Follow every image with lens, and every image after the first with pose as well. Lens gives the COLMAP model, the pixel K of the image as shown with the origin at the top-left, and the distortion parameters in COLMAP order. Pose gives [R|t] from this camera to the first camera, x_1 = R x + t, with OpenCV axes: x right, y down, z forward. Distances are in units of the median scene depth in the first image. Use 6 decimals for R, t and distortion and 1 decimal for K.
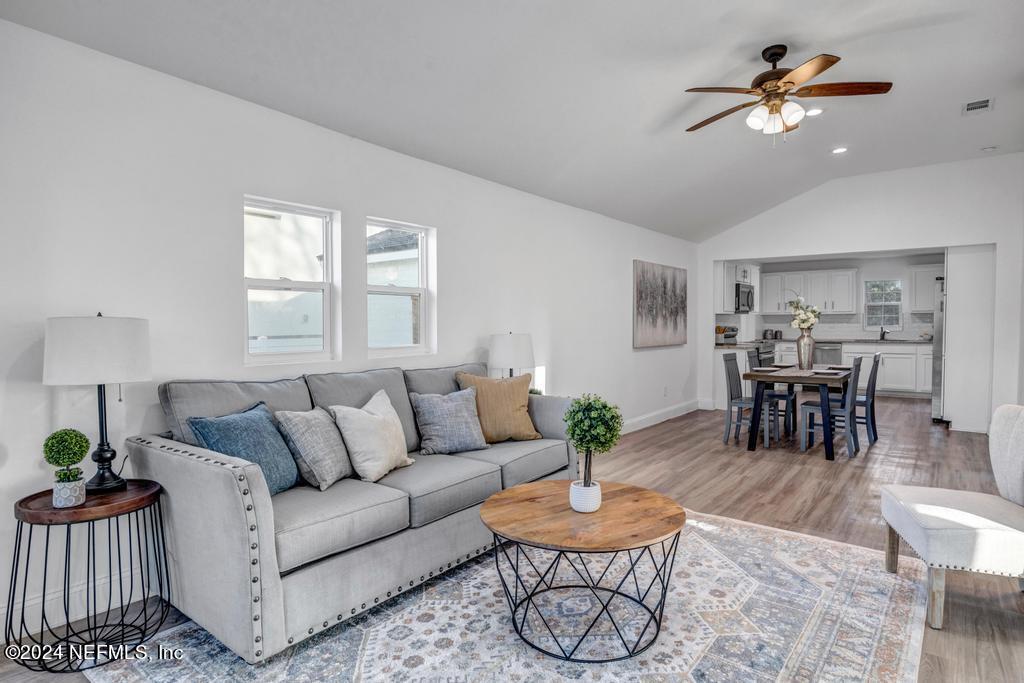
lens RADIAL K [[555.6, 0, 509.6], [0, 555.6, 338.8], [0, 0, 1]] dist [-0.009407, 0.001721]
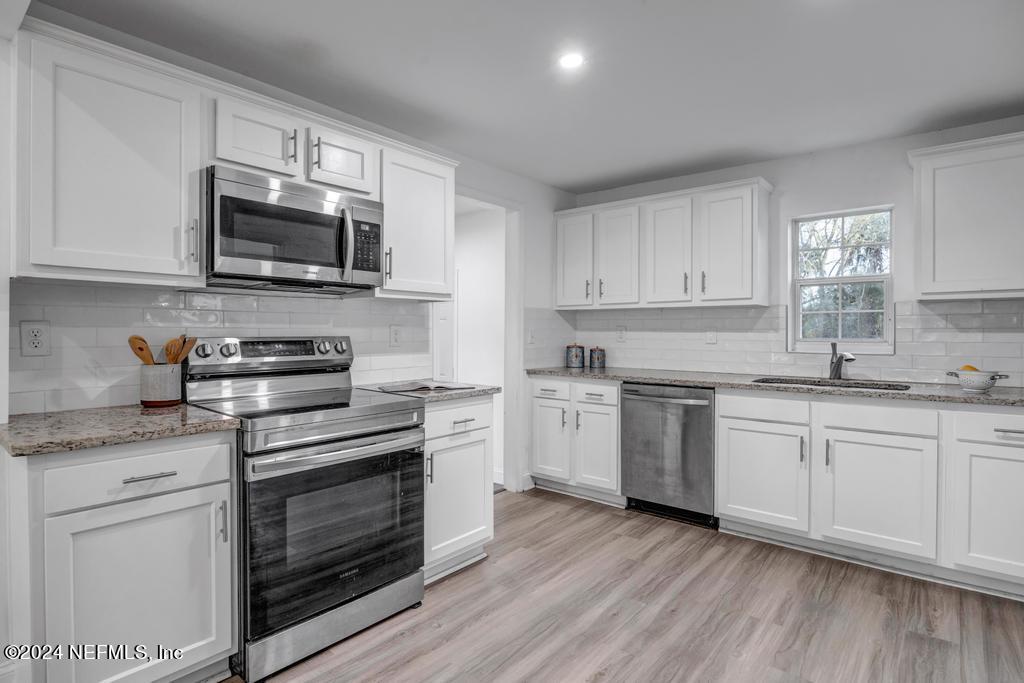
lens RADIAL K [[529.1, 0, 511.6], [0, 529.1, 335.1], [0, 0, 1]] dist [-0.014365, 0.000828]
pose [[0.999409, 0.009877, -0.032917, 0.785725], [-0.010639, 0.999677, -0.023074, -0.026712], [0.032679, 0.023411, 0.999192, 1.083298]]
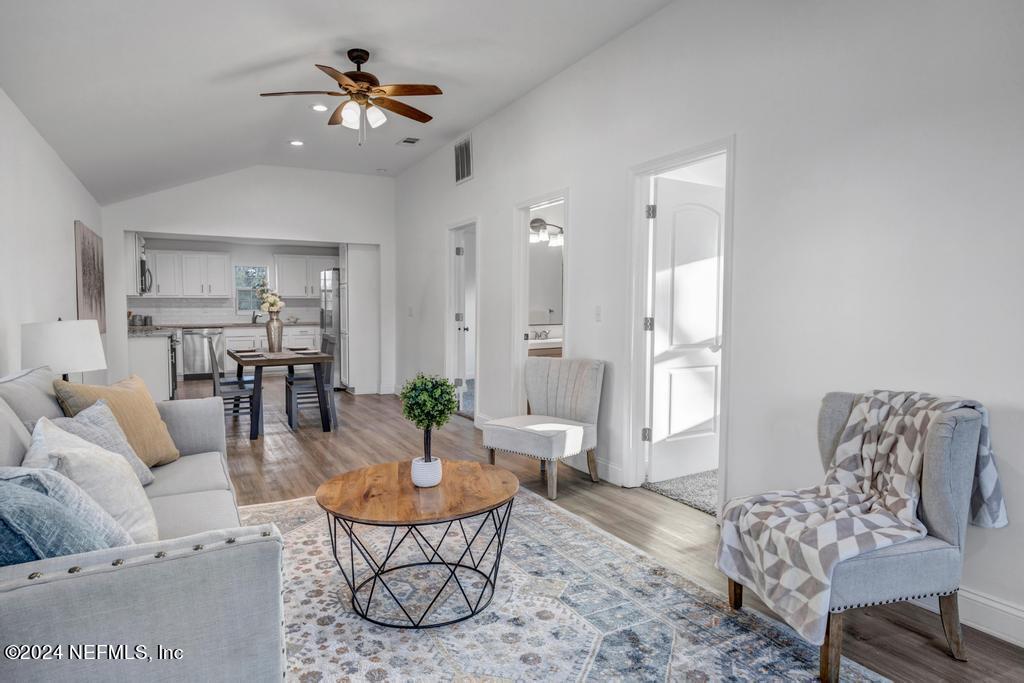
lens RADIAL K [[616.6, 0, 509.9], [0, 616.6, 338.7], [0, 0, 1]] dist [-0.008798, 0.002353]
pose [[0.397183, -0.045953, 0.916588, -0.328600], [0.027630, 0.998892, 0.038106, -0.000574], [-0.917324, 0.010190, 0.398012, 0.158003]]
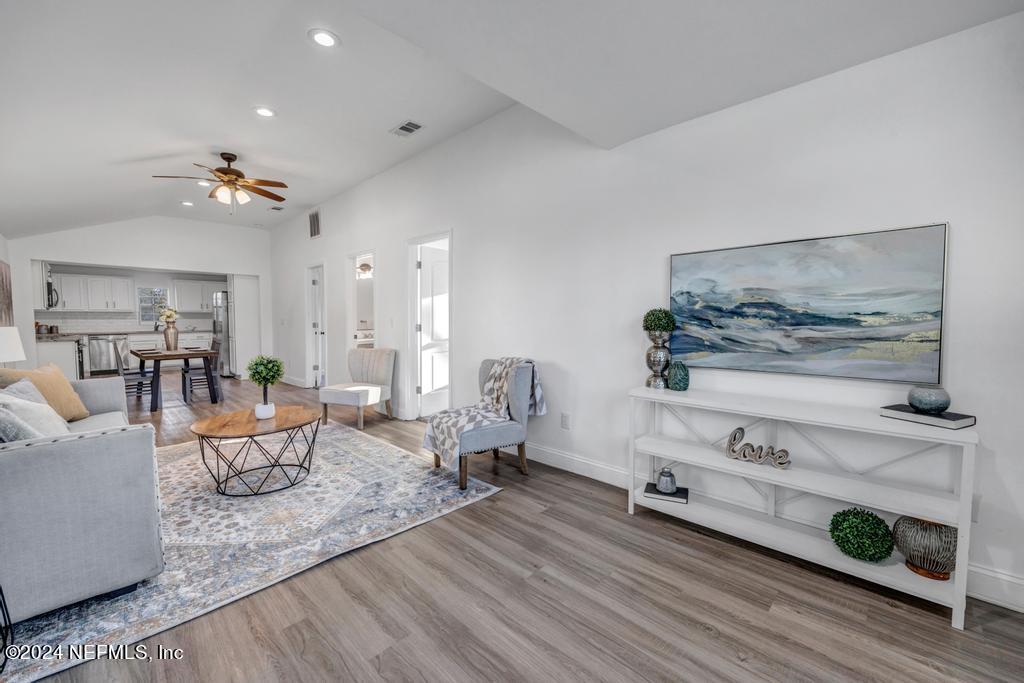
lens RADIAL K [[414.2, 0, 509.5], [0, 414.2, 339.8], [0, 0, 1]] dist [-0.001827, -0.000226]
pose [[0.101184, -0.048906, 0.993665, -0.441386], [0.030311, 0.998479, 0.046056, 0.004840], [-0.994406, 0.025459, 0.102513, 0.021640]]
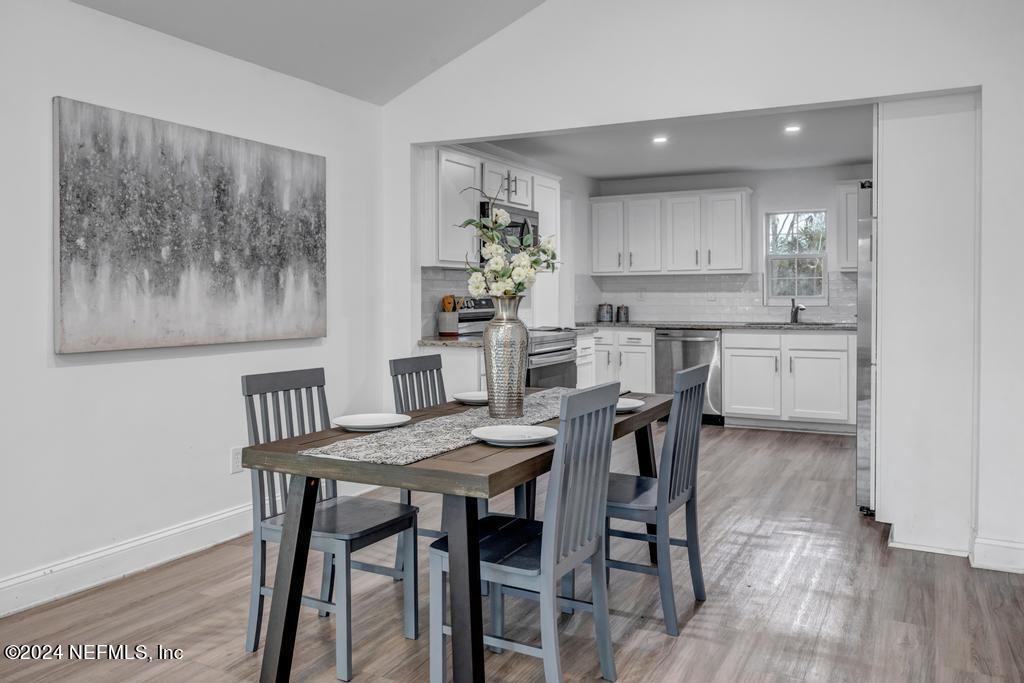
lens RADIAL K [[781.5, 0, 524.5], [0, 781.5, 301.3], [0, 0, 1]] dist [-0.001856, 0.006465]
pose [[0.981392, 0.000209, 0.192014, 0.452679], [0.004155, 0.999742, -0.022326, -0.005029], [-0.191969, 0.022709, 0.981138, 0.517060]]
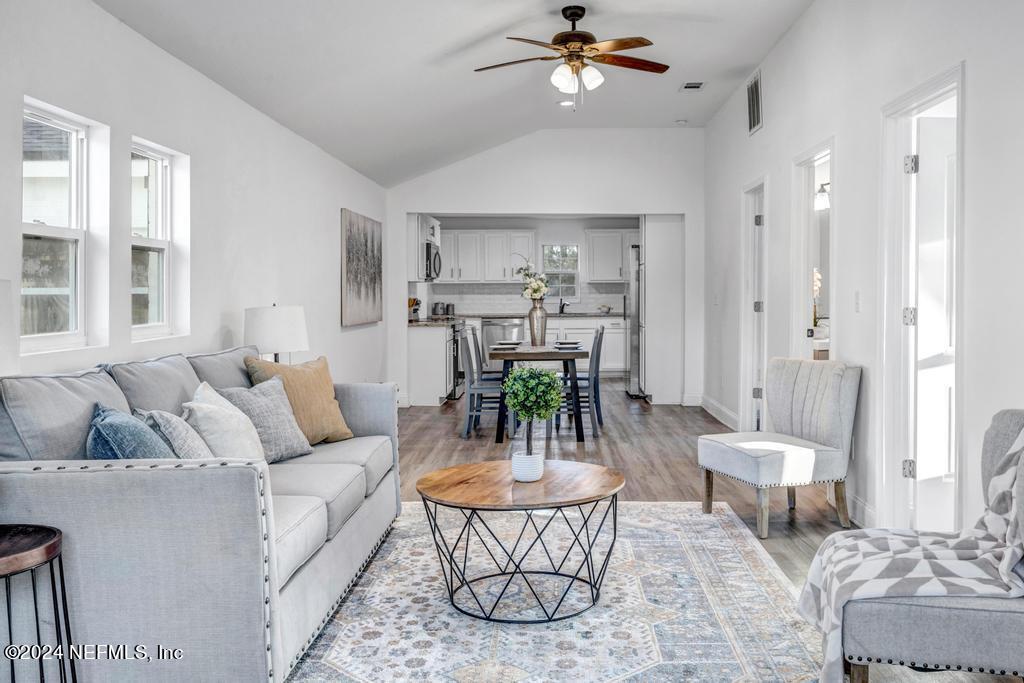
lens RADIAL K [[874.5, 0, 543.9], [0, 874.5, 291.9], [0, 0, 1]] dist [-0.018126, 0.025794]
pose [[0.787285, 0.001270, 0.616588, -0.310712], [0.019249, 0.999460, -0.026637, 0.006918], [-0.616289, 0.032840, 0.786835, -0.094252]]
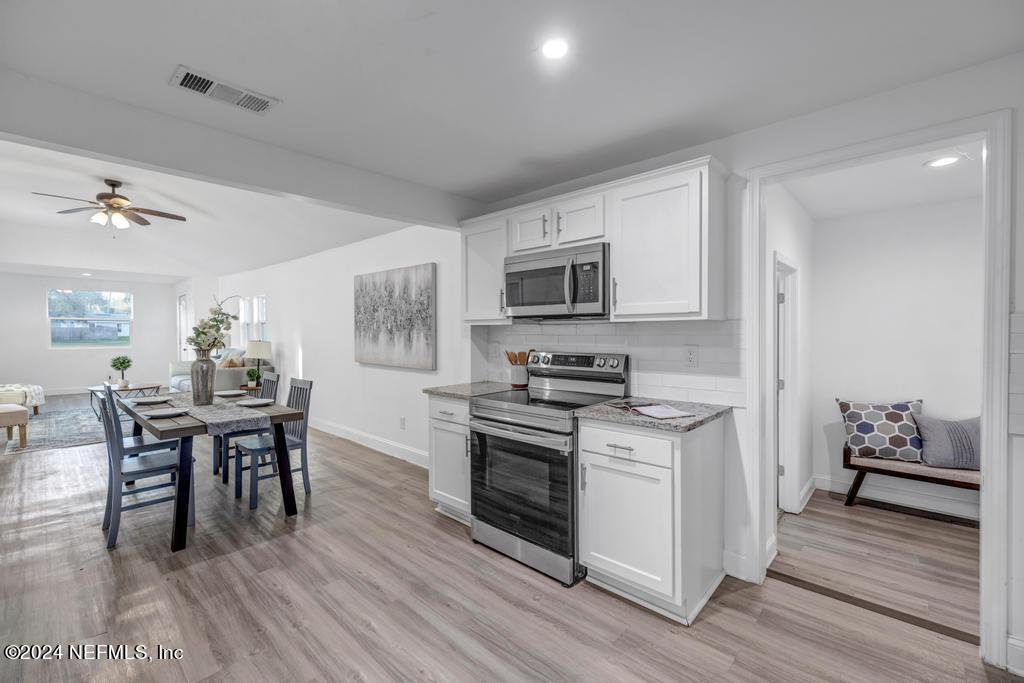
lens RADIAL K [[414.2, 0, 491.9], [0, 414.2, 339.5], [0, 0, 1]] dist [-0.001827, -0.000226]
pose [[-0.070721, 0.020735, -0.997281, 1.059842], [-0.030755, 0.999263, 0.022957, -0.055375], [0.997022, 0.032295, -0.070032, 1.423022]]
